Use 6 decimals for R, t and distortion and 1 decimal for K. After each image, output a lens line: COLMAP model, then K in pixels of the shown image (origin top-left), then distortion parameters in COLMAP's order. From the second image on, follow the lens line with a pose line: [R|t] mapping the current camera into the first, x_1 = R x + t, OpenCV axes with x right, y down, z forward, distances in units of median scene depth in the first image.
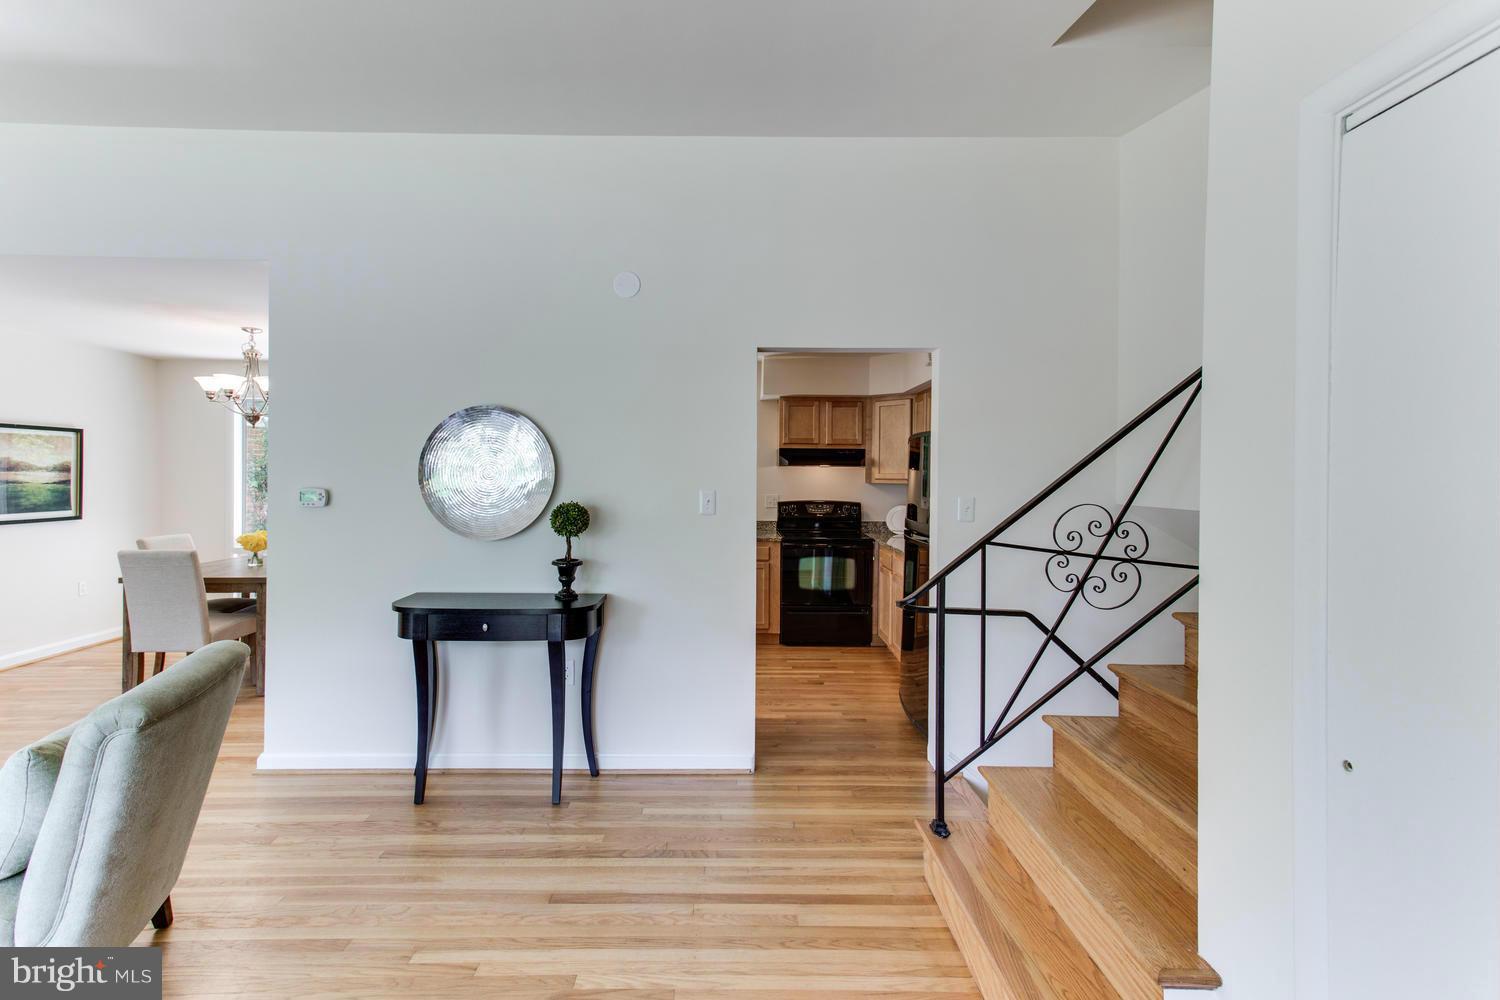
lens RADIAL K [[724.0, 0, 734.8], [0, 724.0, 478.3], [0, 0, 1]] dist [0.028327, 0.001775]
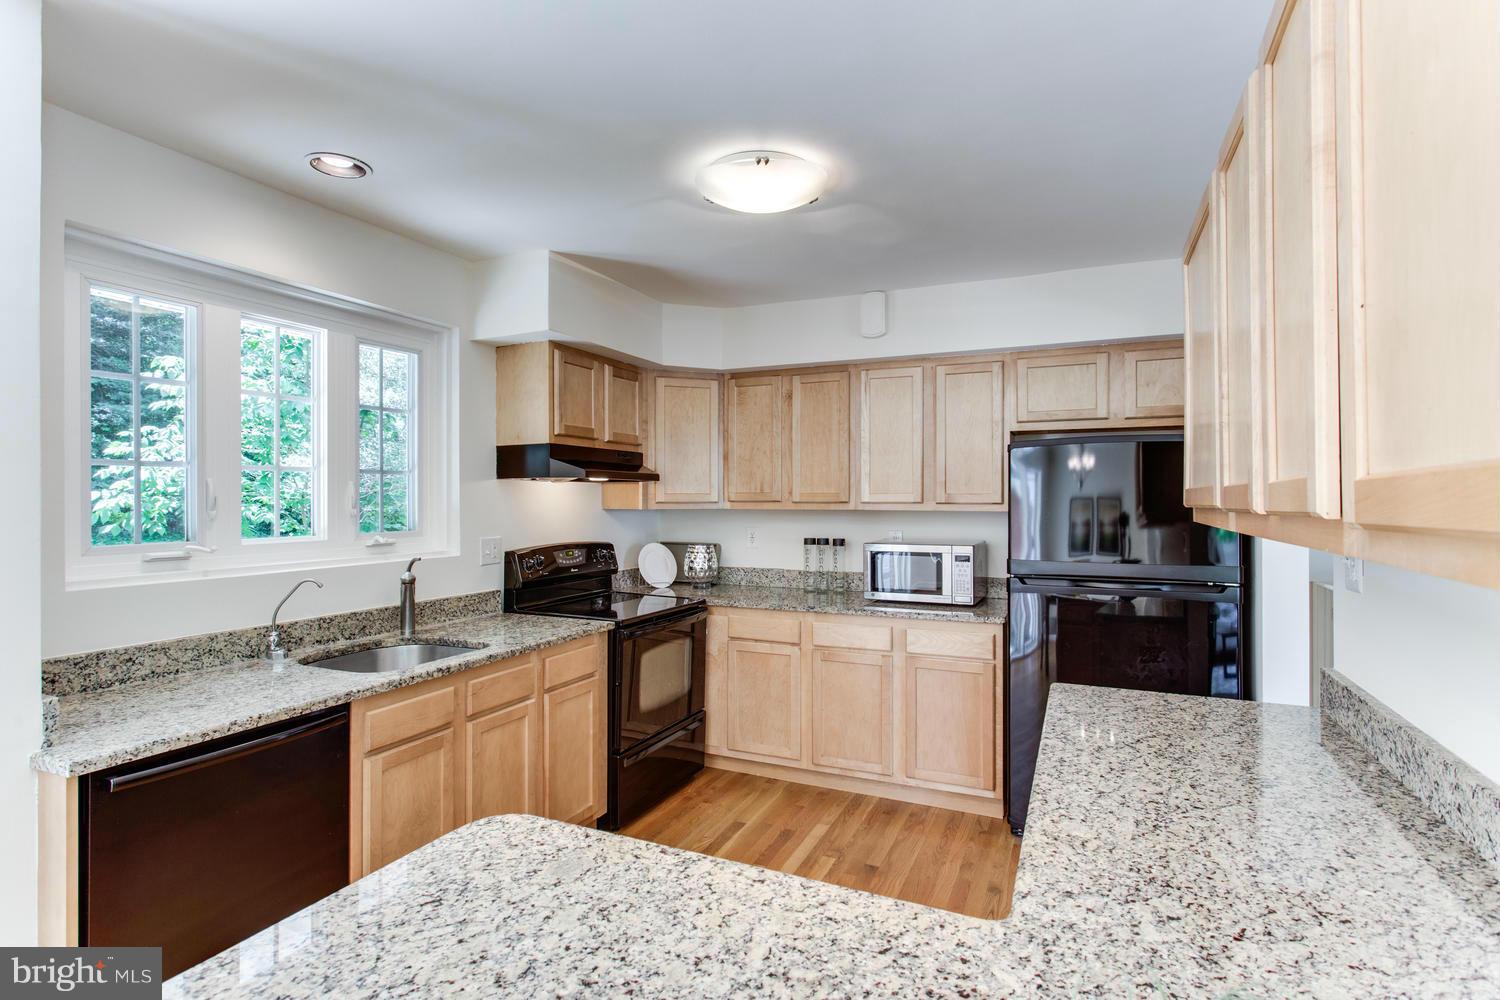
lens RADIAL K [[747.0, 0, 748.6], [0, 747.0, 492.7], [0, 0, 1]] dist [-0.001091, 0.000490]
pose [[0.420317, -0.002251, 0.907375, -0.633969], [0.010199, 0.999945, -0.002244, -0.008461], [-0.907320, 0.010198, 0.420317, 1.210513]]
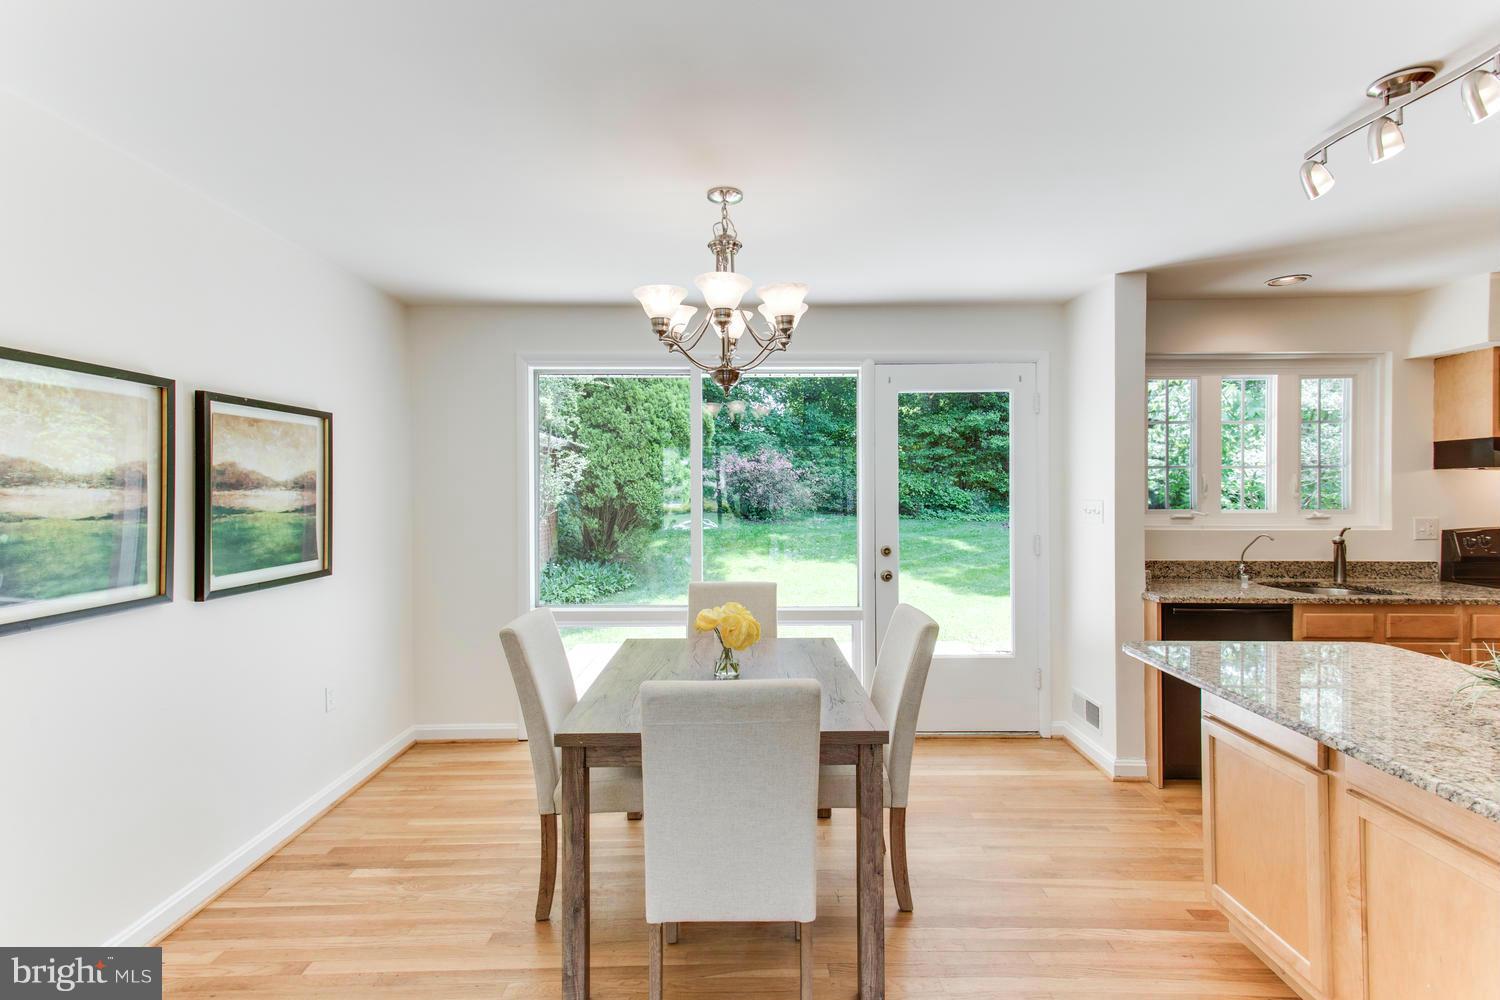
lens RADIAL K [[712.0, 0, 751.3], [0, 712.0, 495.0], [0, 0, 1]] dist [0.026396, 0.000860]
pose [[0.999954, -0.009580, -0.000956, -0.954256], [0.009585, 0.999944, 0.004571, -0.007199], [0.000912, -0.004580, 0.999989, 0.776961]]
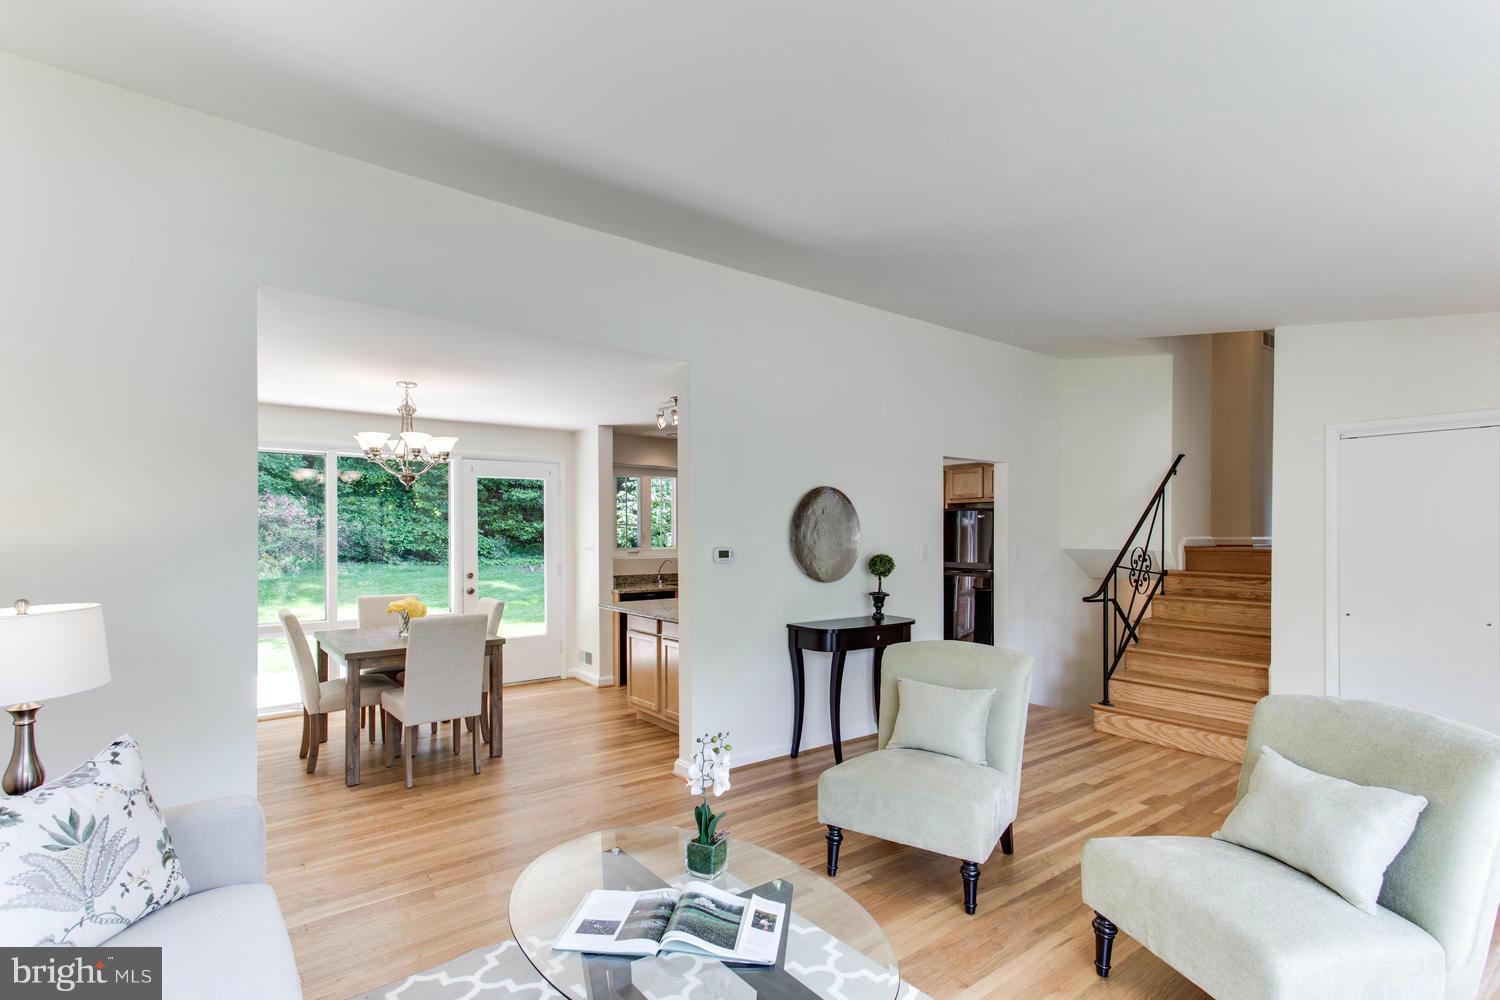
lens RADIAL K [[719.0, 0, 757.9], [0, 719.0, 538.2], [0, 0, 1]] dist [0.029407, 0.000361]
pose [[0.788361, -0.009769, 0.615135, -1.304157], [0.008707, 0.999951, 0.004720, -0.008617], [-0.615151, 0.001635, 0.788407, -0.015777]]
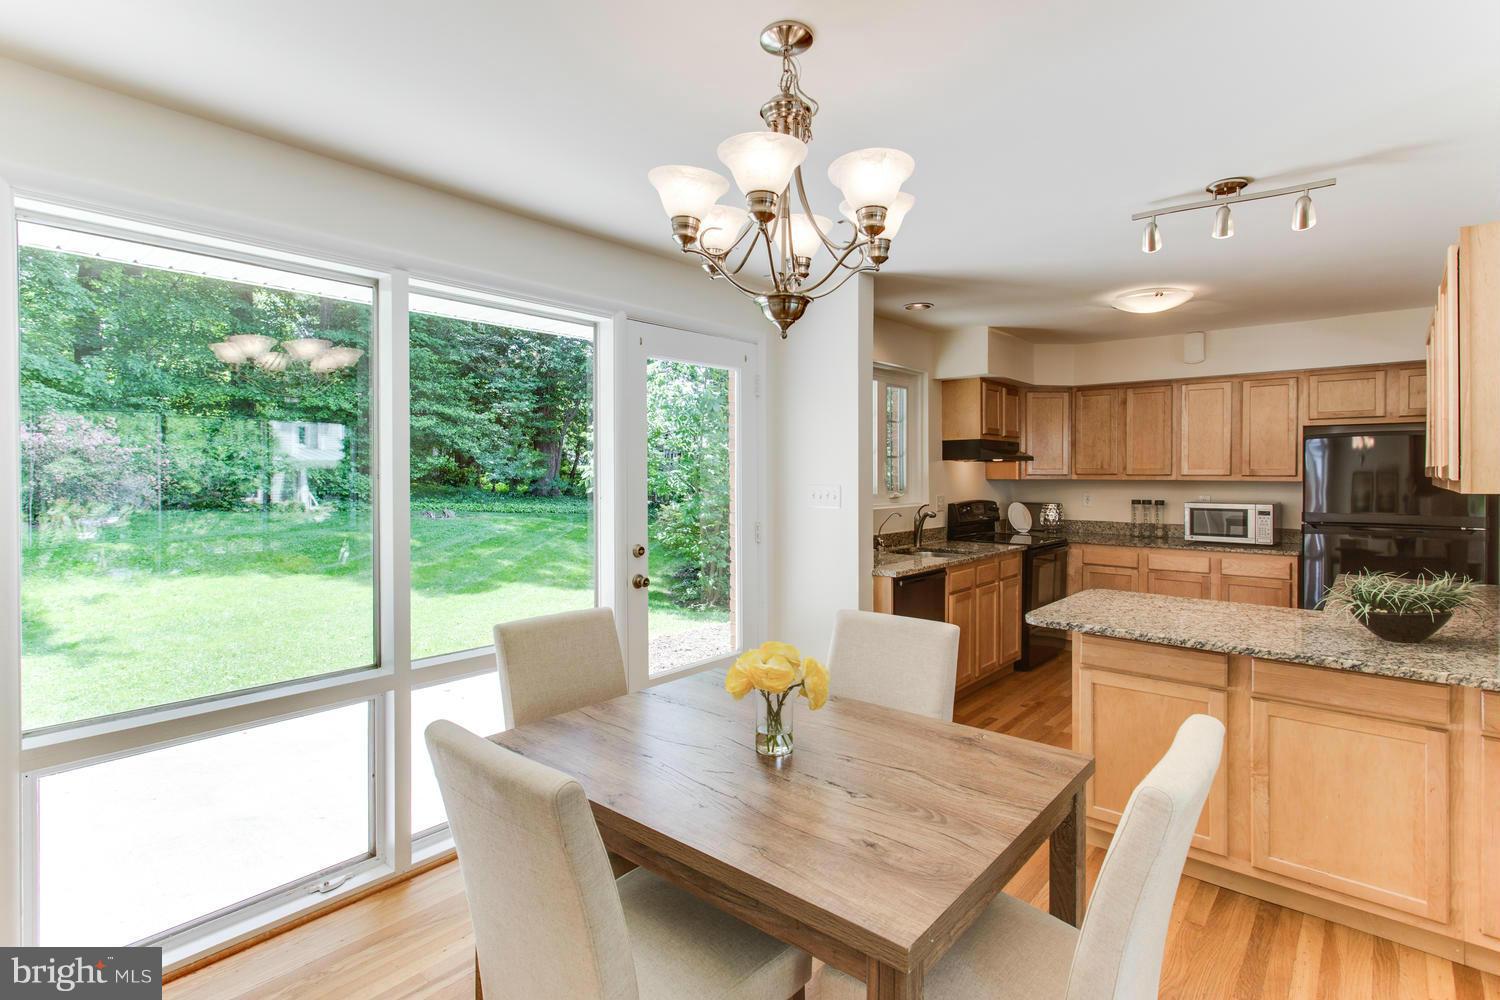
lens RADIAL K [[734.0, 0, 753.0], [0, 734.0, 478.4], [0, 0, 1]] dist [0.007581, 0.000473]
pose [[0.653338, -0.013940, 0.756938, -1.368448], [0.009958, 0.999902, 0.009819, -0.012494], [-0.757001, 0.001122, 0.653413, 1.185233]]
